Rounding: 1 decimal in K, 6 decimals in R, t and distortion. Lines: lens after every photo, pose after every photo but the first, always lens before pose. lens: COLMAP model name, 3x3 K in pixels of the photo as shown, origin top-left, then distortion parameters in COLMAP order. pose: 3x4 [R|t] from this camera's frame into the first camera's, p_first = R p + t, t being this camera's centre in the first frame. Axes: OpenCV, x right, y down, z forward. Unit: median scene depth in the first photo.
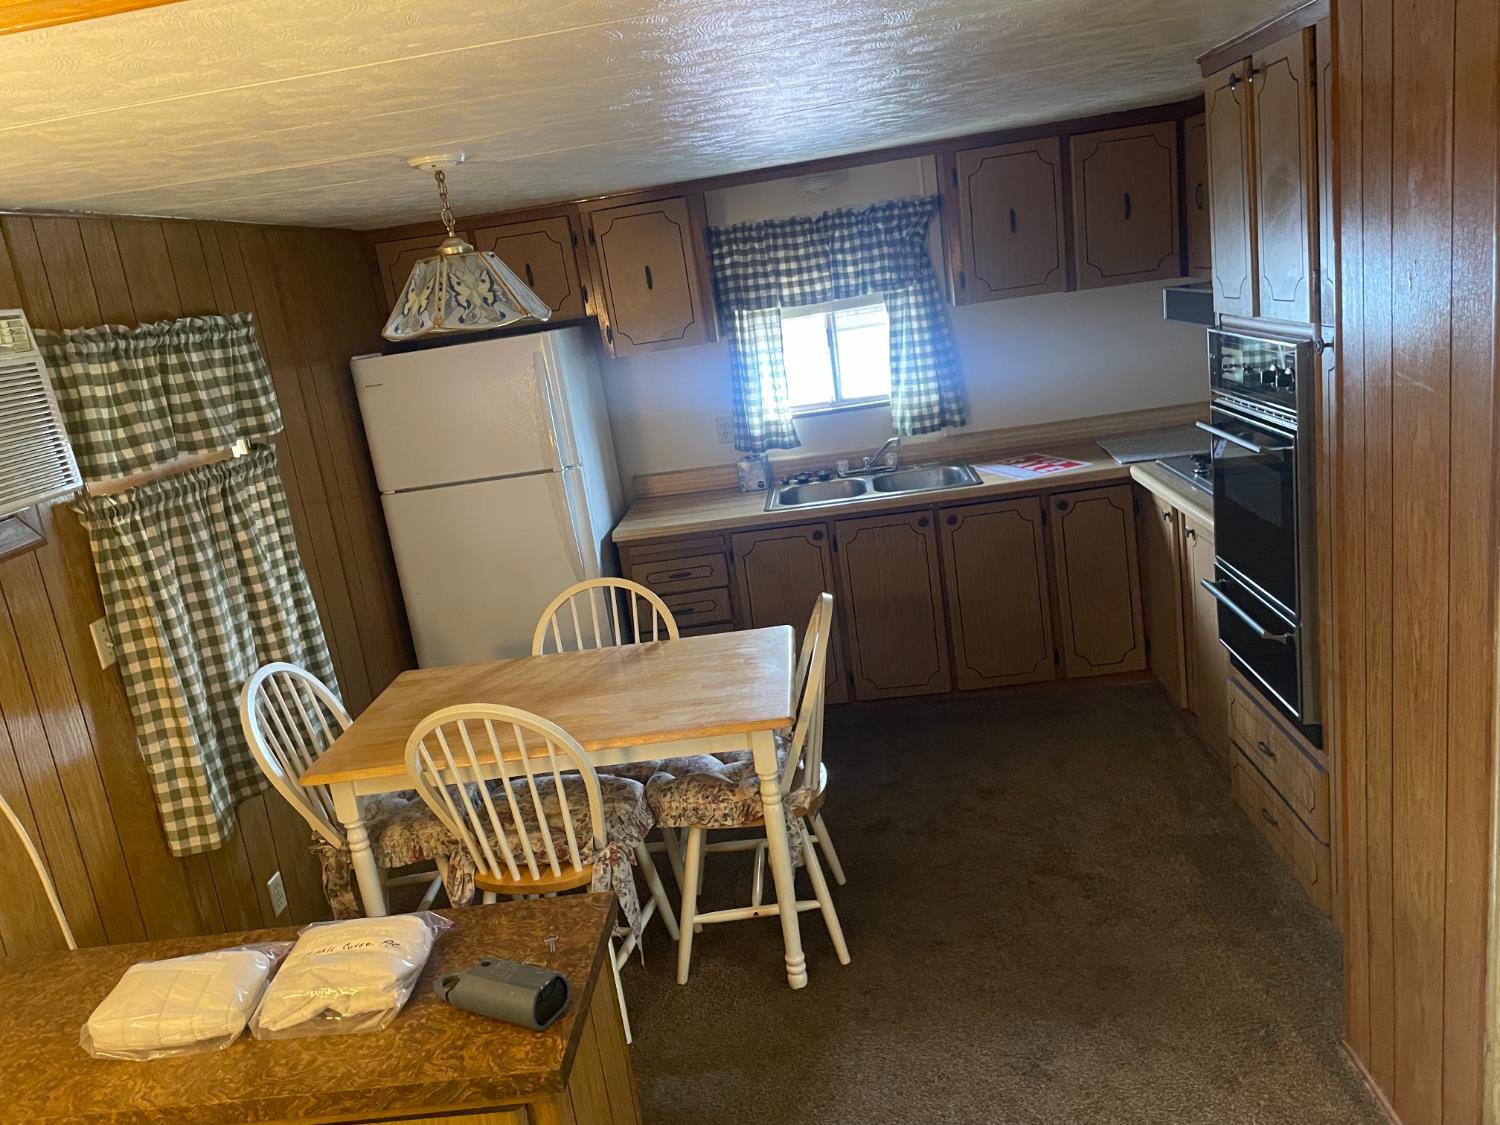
lens RADIAL K [[1136.3, 0, 748.7], [0, 1136.3, 555.8], [0, 0, 1]] dist [0.084228, -0.107748]
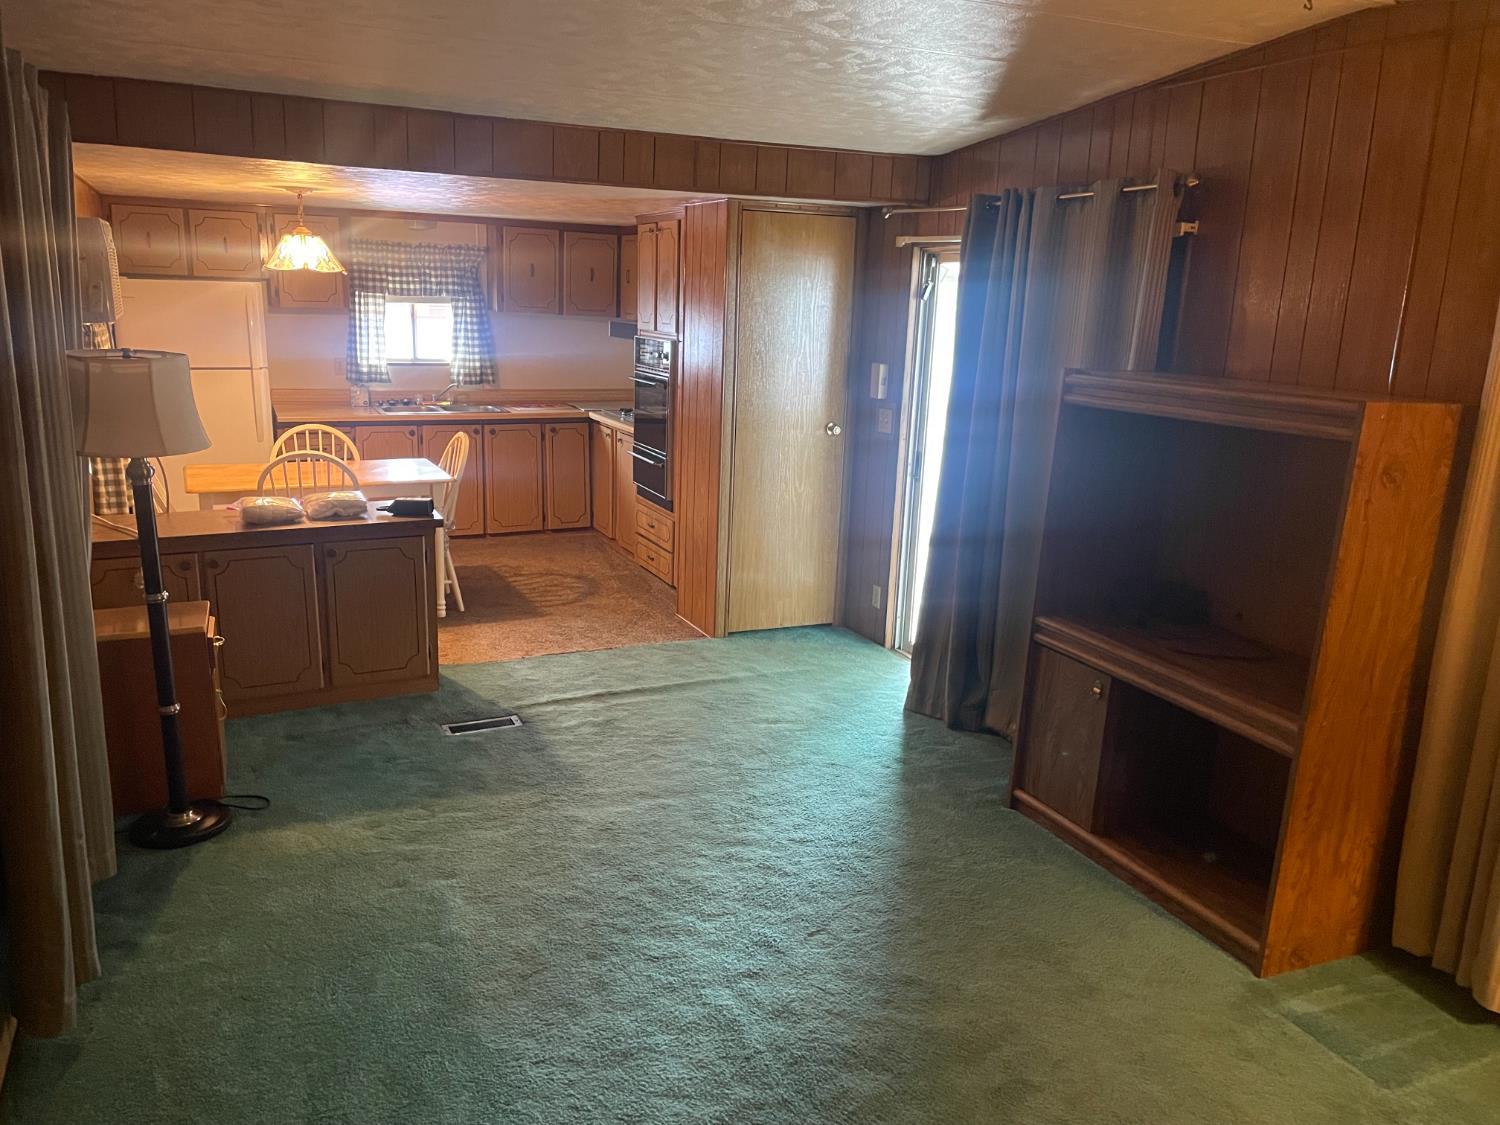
lens RADIAL K [[1136.3, 0, 749.2], [0, 1136.3, 562.7], [0, 0, 1]] dist [0.084228, -0.107748]
pose [[0.867924, 0.056625, 0.493458, -0.311993], [-0.037564, 0.998118, -0.048466, 0.224623], [-0.495274, 0.023528, 0.868418, -0.669916]]
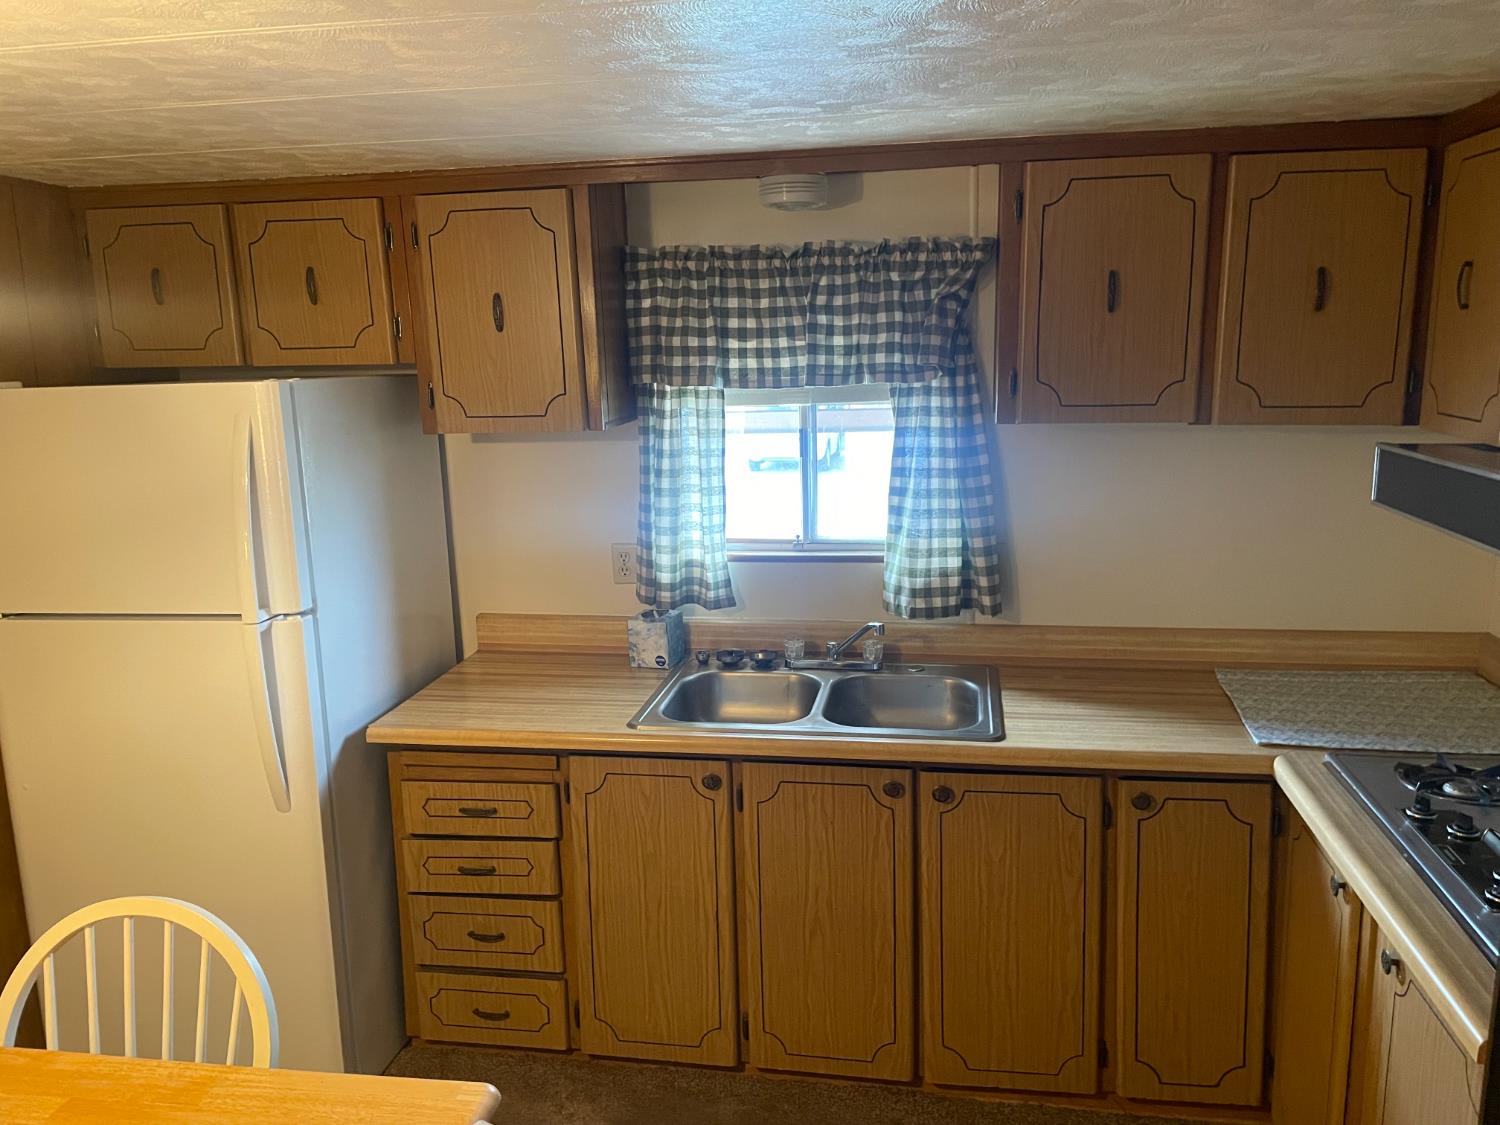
lens RADIAL K [[1136.3, 0, 773.8], [0, 1136.3, 551.7], [0, 0, 1]] dist [0.084228, -0.107748]
pose [[0.988906, 0.132347, -0.067453, 0.110058], [-0.135495, 0.989782, -0.044423, -0.106453], [0.060884, 0.053070, 0.996733, 0.393396]]
